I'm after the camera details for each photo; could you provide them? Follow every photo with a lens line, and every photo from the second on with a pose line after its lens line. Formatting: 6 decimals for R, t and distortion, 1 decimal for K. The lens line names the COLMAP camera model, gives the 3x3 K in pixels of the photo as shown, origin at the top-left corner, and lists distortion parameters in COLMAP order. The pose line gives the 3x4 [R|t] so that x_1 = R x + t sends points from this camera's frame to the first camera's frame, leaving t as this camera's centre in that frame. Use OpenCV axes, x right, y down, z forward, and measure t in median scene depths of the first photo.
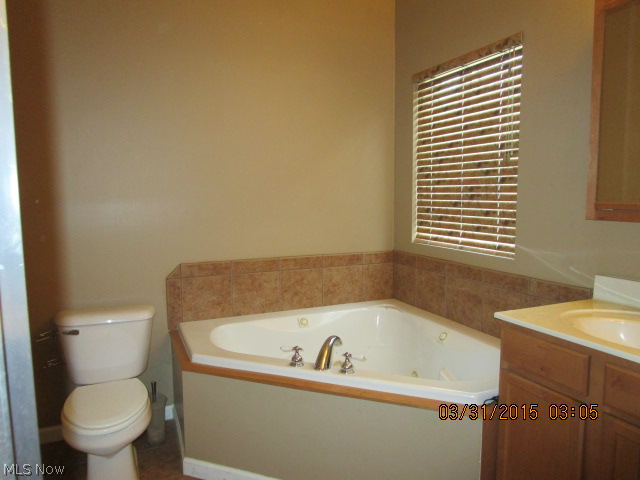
lens RADIAL K [[461.8, 0, 320.0], [0, 461.8, 240.0], [0, 0, 1]] dist [-0.028706, 0.001227]
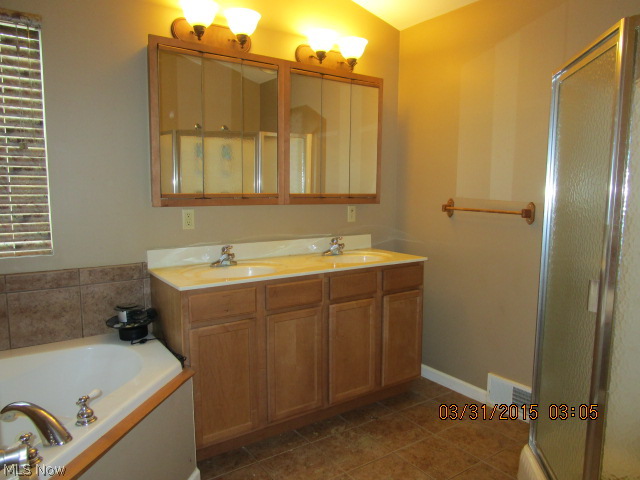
lens RADIAL K [[461.8, 0, 320.0], [0, 461.8, 240.0], [0, 0, 1]] dist [-0.028706, 0.001227]
pose [[-0.199328, -0.103688, 0.974432, -0.586995], [0.092280, 0.987981, 0.124006, -0.053217], [-0.975578, 0.114638, -0.187364, 0.607562]]
